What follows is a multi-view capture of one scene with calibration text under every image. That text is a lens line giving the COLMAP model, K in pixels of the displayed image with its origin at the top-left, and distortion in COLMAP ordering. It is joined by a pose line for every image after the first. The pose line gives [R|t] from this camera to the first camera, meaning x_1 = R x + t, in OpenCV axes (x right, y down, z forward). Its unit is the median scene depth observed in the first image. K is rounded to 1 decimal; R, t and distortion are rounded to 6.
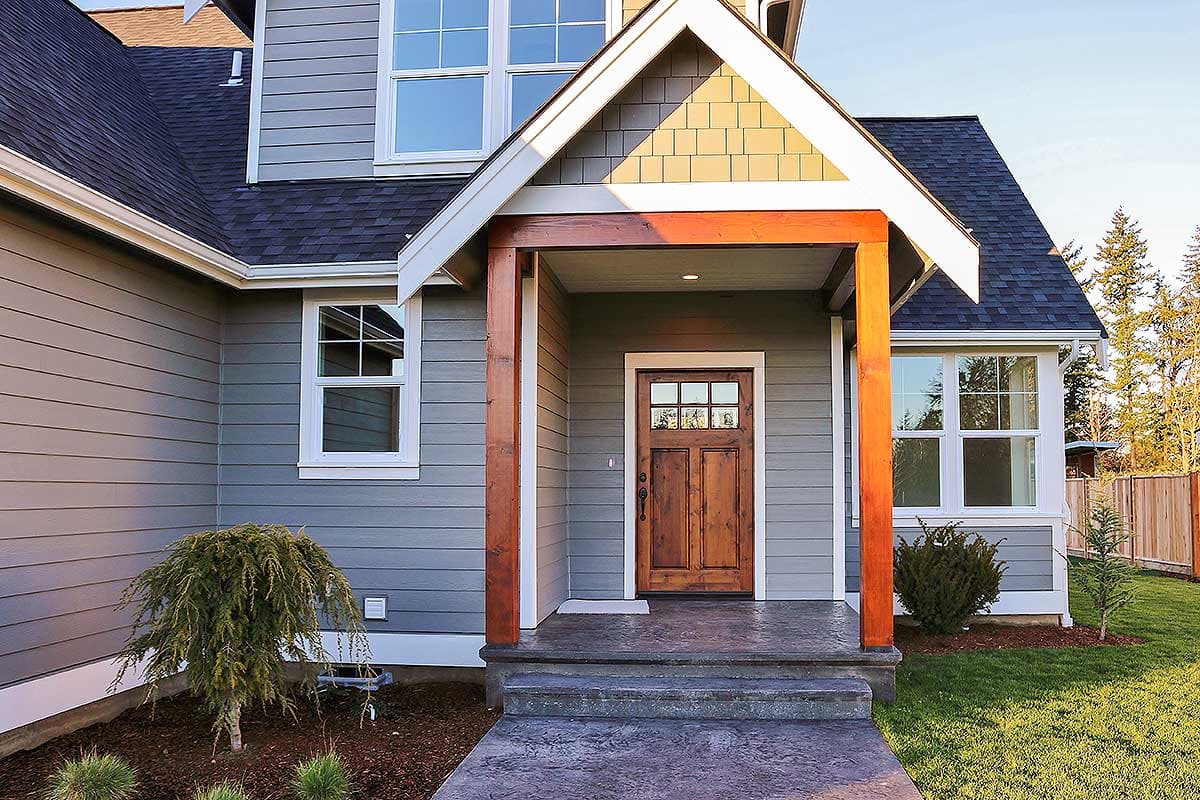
lens RADIAL K [[1046.5, 0, 630.5], [0, 1046.5, 404.9], [0, 0, 1]] dist [-0.129662, 0.004720]
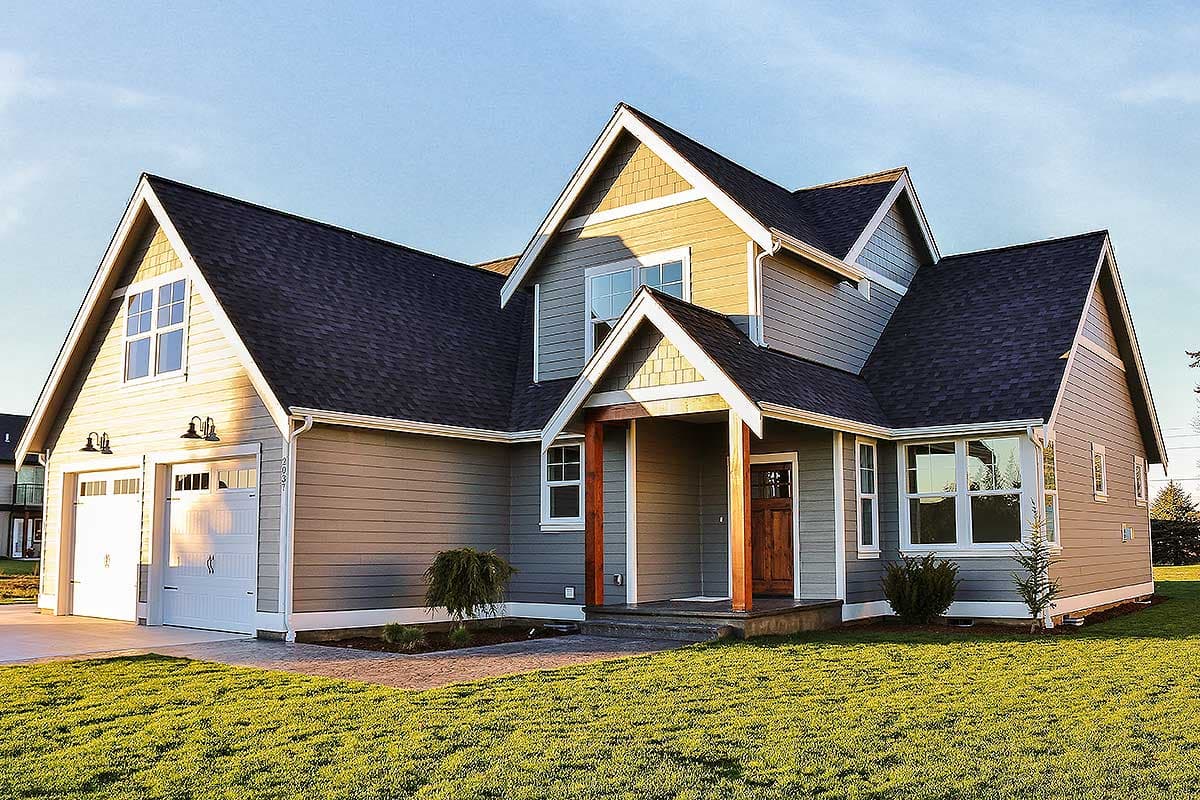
lens RADIAL K [[1046.5, 0, 630.5], [0, 1046.5, 404.9], [0, 0, 1]] dist [-0.129662, 0.004720]
pose [[0.842656, -0.076805, -0.532947, 0.804771], [0.048864, 0.996598, -0.066363, -0.027778], [0.536231, 0.029880, 0.843542, -0.572852]]
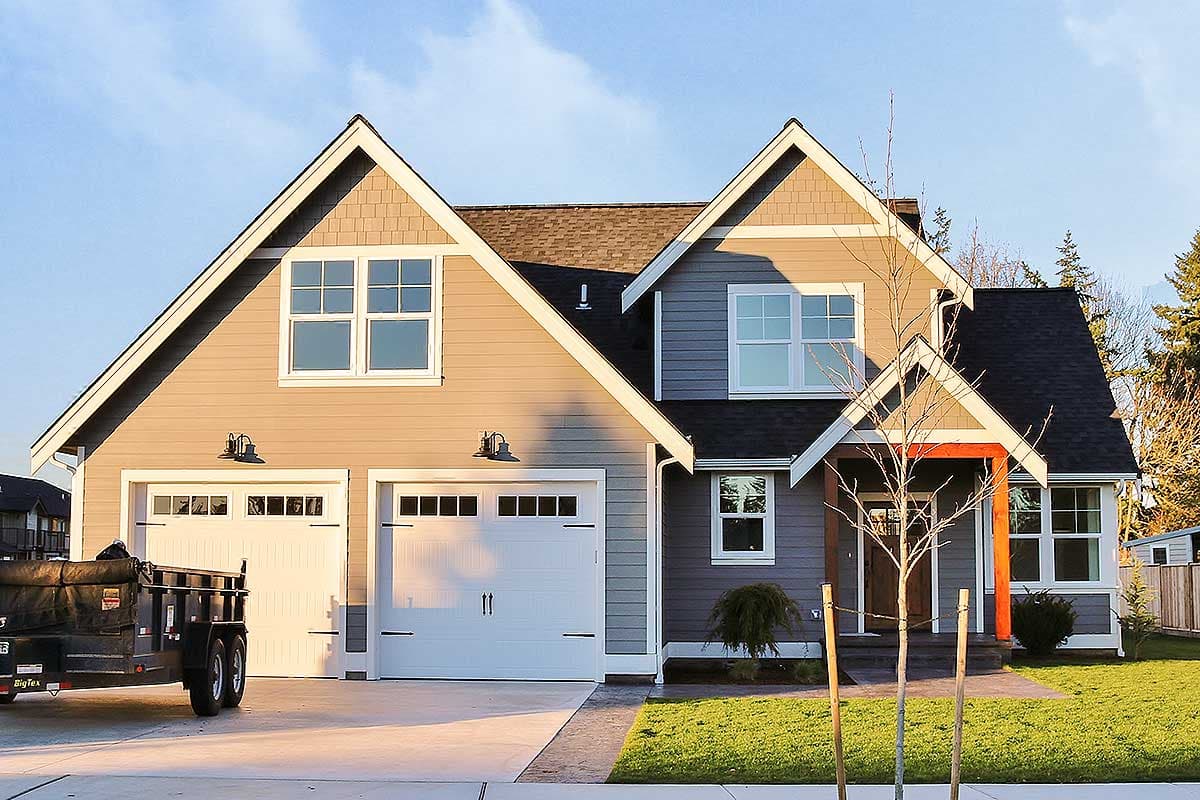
lens RADIAL K [[1573.4, 0, 600.0], [0, 1573.4, 400.0], [0, 0, 1]] dist [-0.096615, 0.019505]
pose [[0.999955, 0.000520, -0.009448, -0.415524], [-0.000823, 0.999485, -0.032085, -0.120602], [0.009427, 0.032092, 0.999440, -1.654806]]
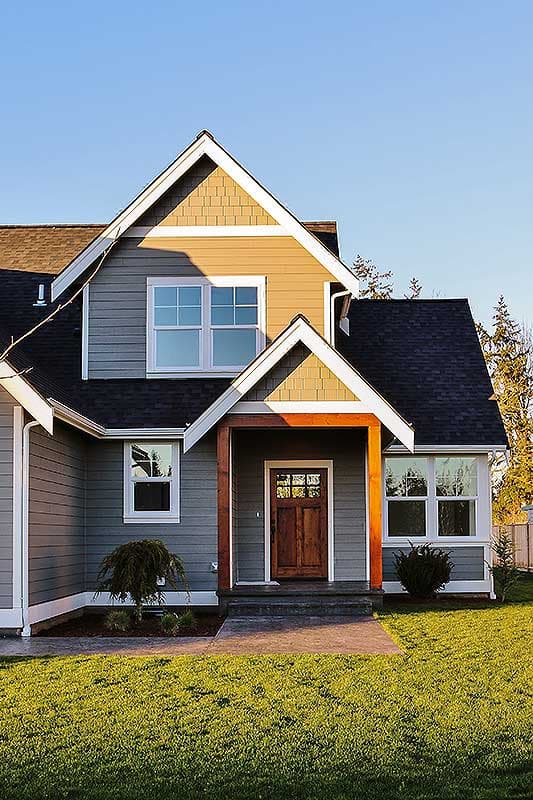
lens RADIAL K [[1048.9, 0, 295.8], [0, 1048.9, 464.2], [0, 0, 1]] dist [-0.096615, 0.019505]
pose [[0.996799, -0.002268, 0.079913, -0.108295], [0.001232, 0.999915, 0.013006, -0.069500], [-0.079936, -0.012865, 0.996717, -1.042971]]
